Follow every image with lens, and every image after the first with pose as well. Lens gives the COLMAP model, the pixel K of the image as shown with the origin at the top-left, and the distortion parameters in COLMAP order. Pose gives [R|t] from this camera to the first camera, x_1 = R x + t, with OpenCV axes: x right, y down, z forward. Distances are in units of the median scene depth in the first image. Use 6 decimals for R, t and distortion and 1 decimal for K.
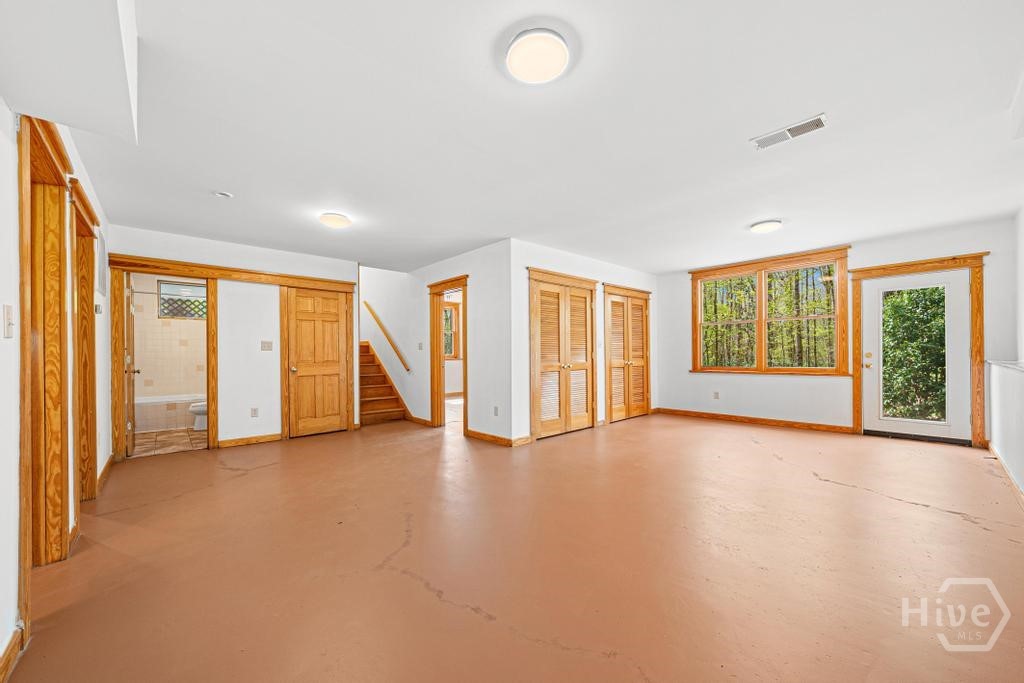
lens RADIAL K [[378.9, 0, 514.3], [0, 378.9, 349.7], [0, 0, 1]] dist [-0.000301, -0.000012]
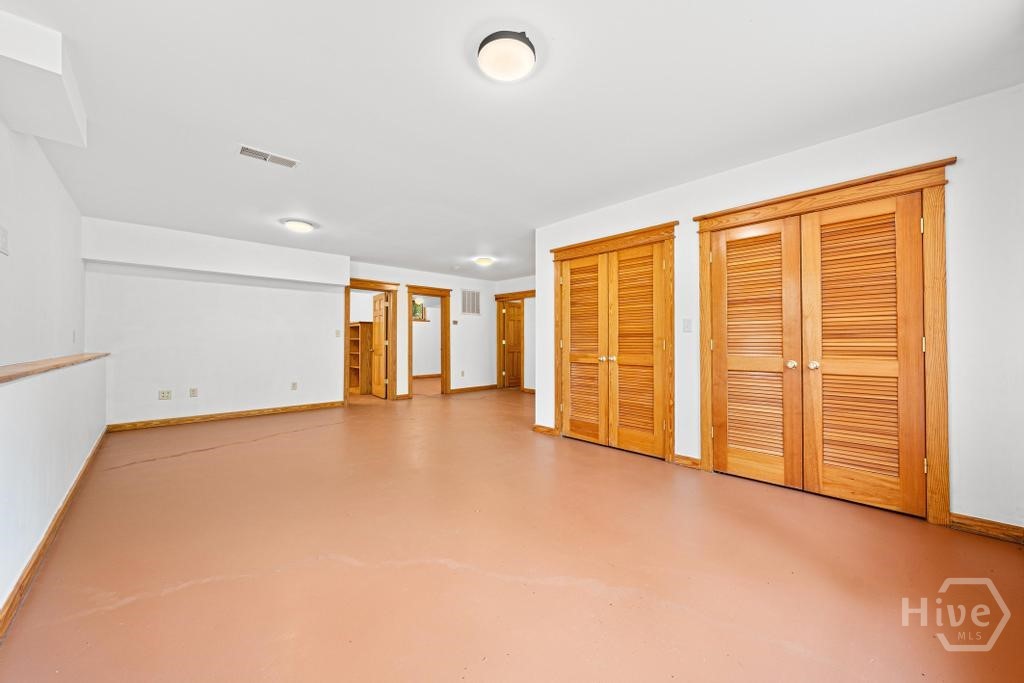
lens RADIAL K [[378.9, 0, 514.7], [0, 378.9, 339.8], [0, 0, 1]] dist [-0.000301, -0.000012]
pose [[0.038128, 0.003594, -0.999266, 0.822444], [0.009391, 0.999948, 0.003955, 0.001563], [0.999229, -0.009535, 0.038092, 0.729474]]
